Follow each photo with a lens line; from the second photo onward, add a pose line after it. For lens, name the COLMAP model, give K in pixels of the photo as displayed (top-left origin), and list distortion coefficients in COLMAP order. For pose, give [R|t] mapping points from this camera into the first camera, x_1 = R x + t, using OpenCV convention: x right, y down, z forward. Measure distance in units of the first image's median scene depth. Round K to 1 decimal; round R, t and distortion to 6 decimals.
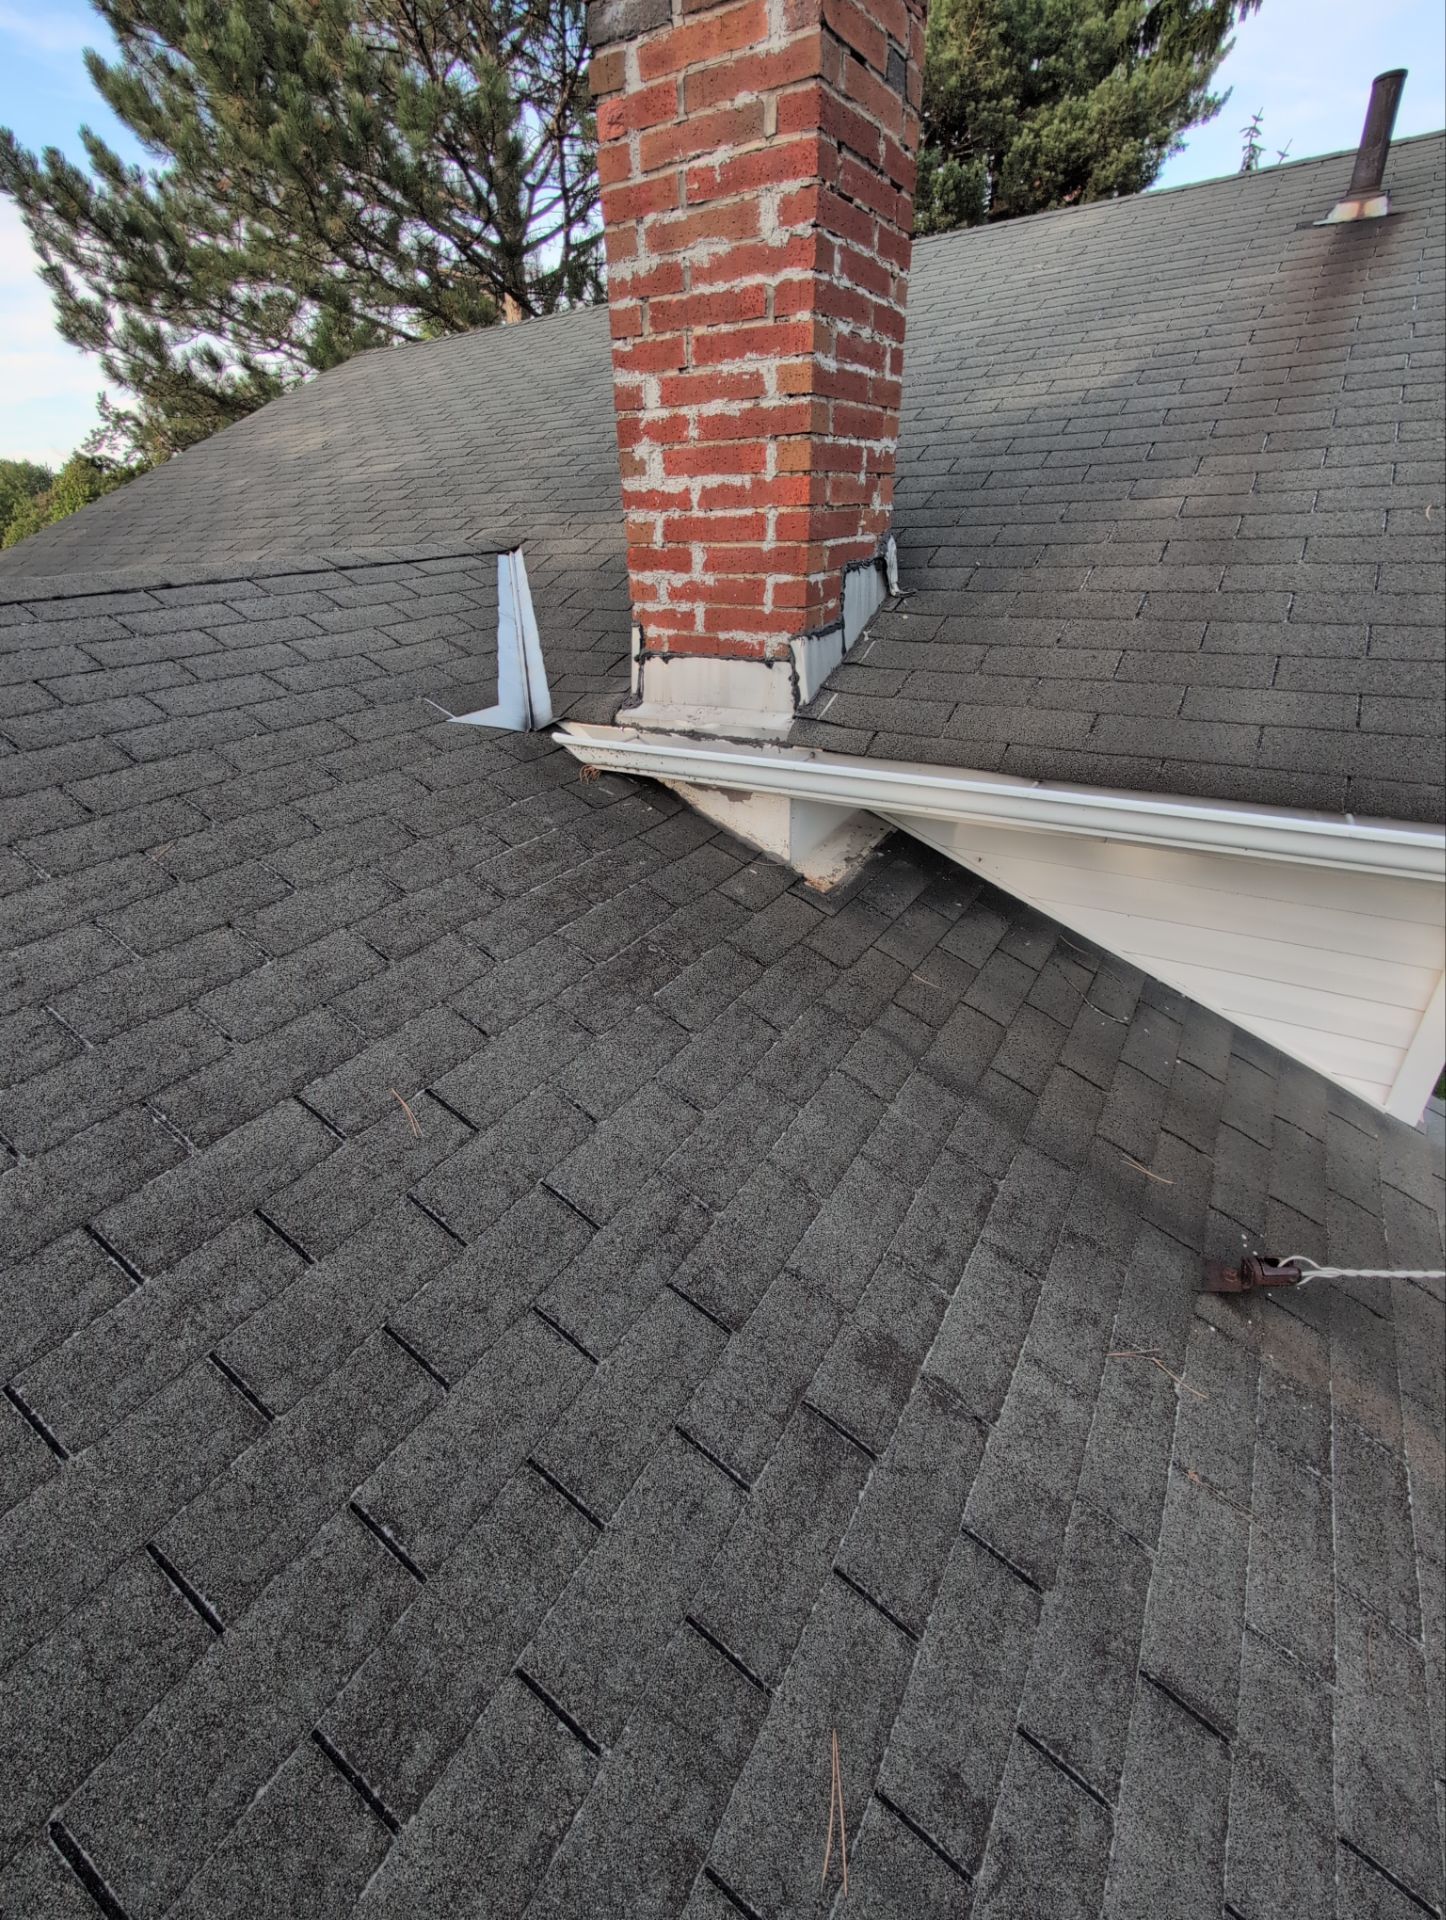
lens RADIAL K [[817.4, 0, 717.5], [0, 817.4, 965.3], [0, 0, 1]] dist [0.001537, -0.000181]
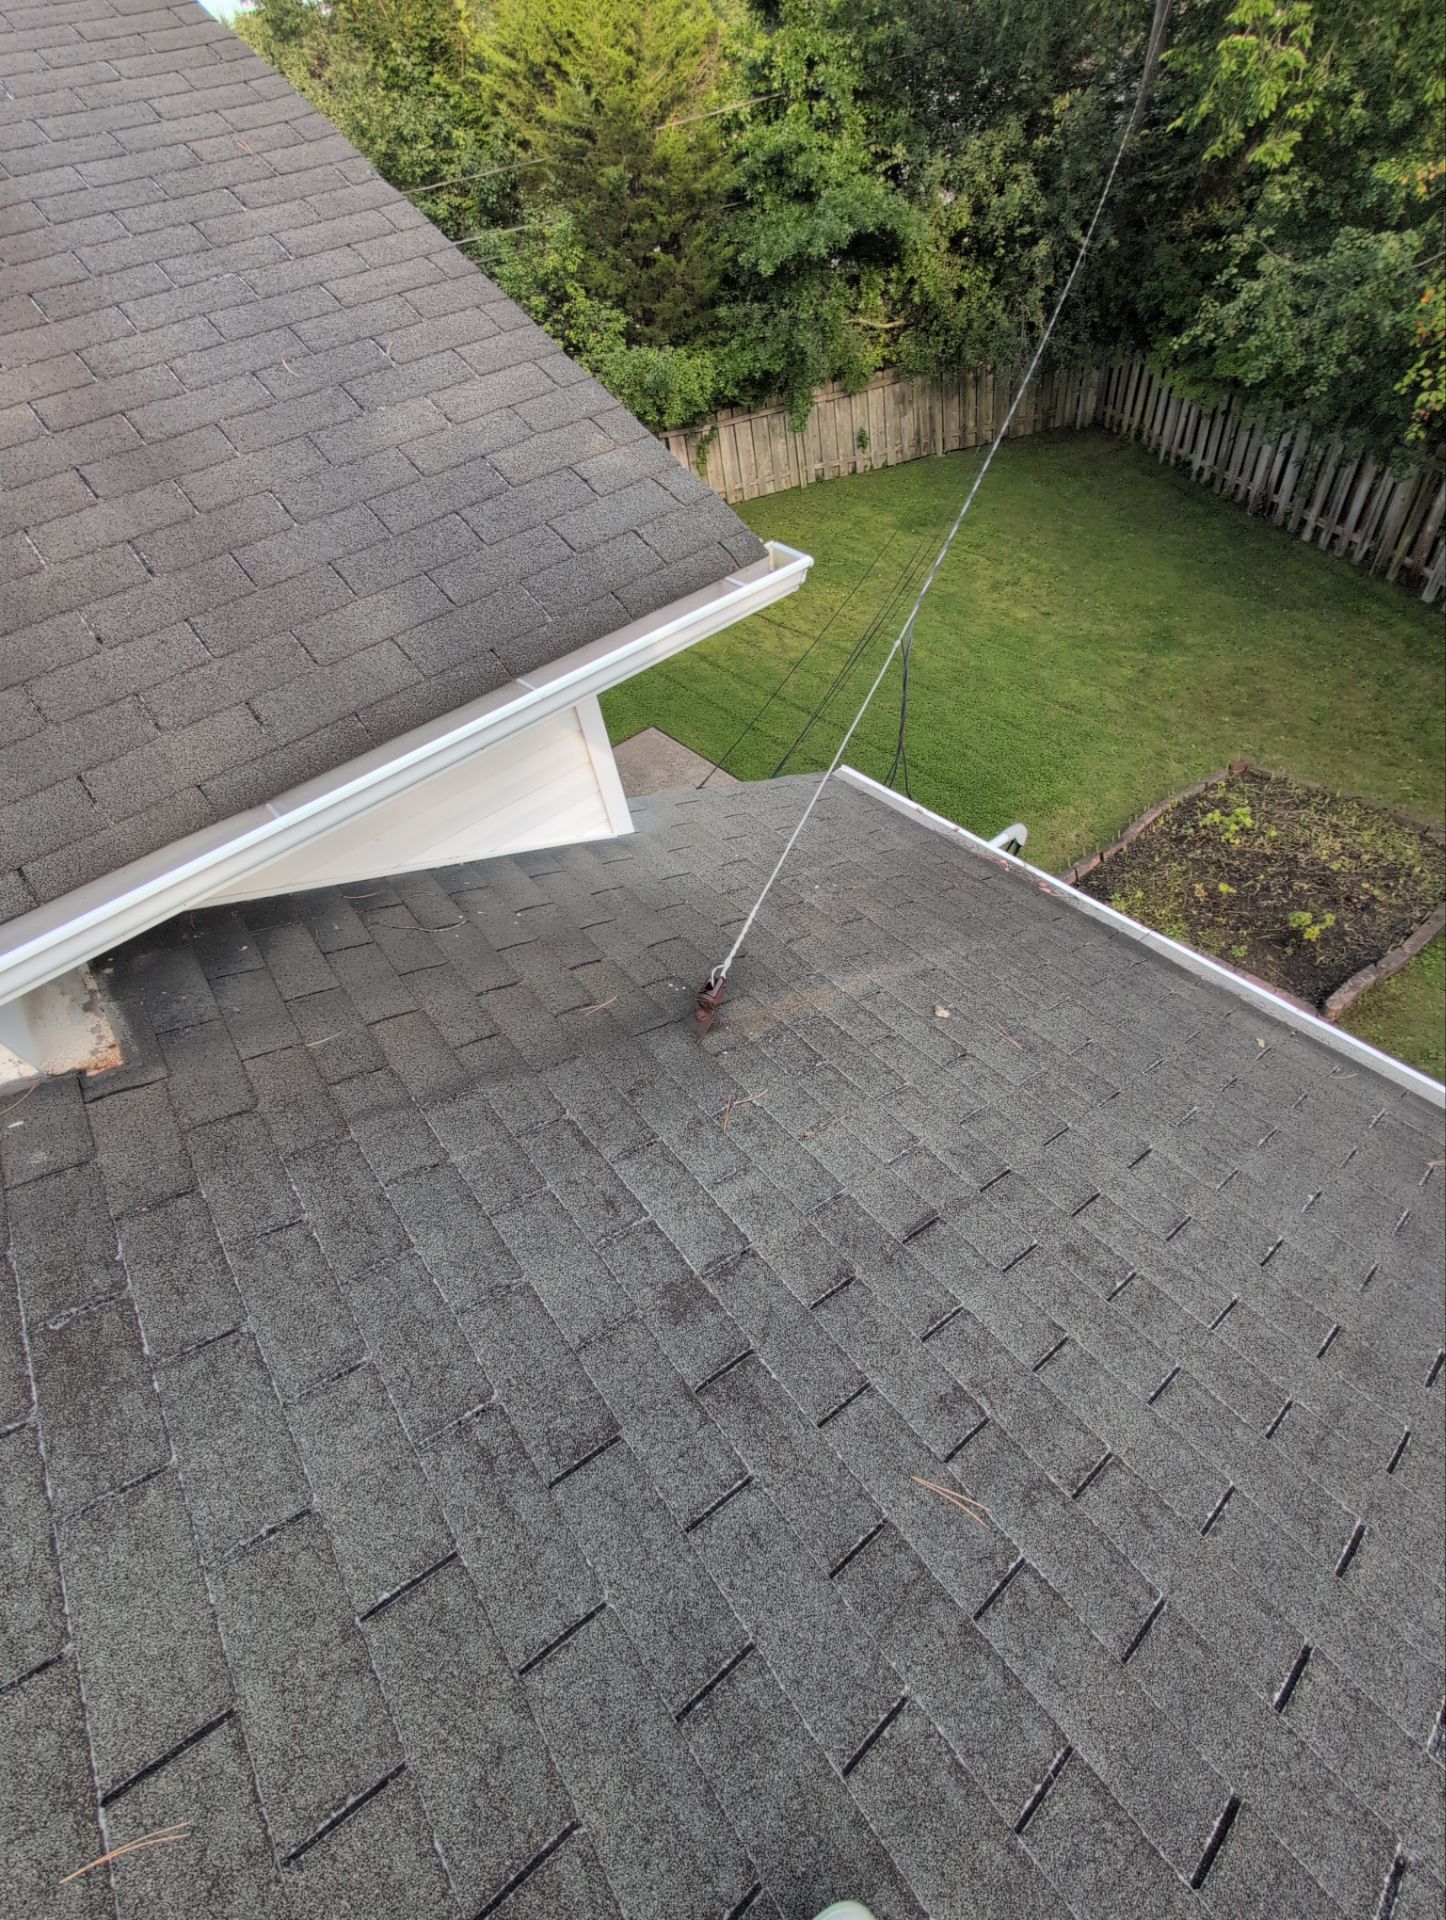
lens RADIAL K [[817.4, 0, 717.5], [0, 817.4, 965.3], [0, 0, 1]] dist [0.001537, -0.000181]
pose [[0.338530, -0.702631, 0.625865, -0.133267], [0.563601, 0.684036, 0.463086, -0.275037], [-0.753493, 0.195970, 0.627570, 0.139222]]
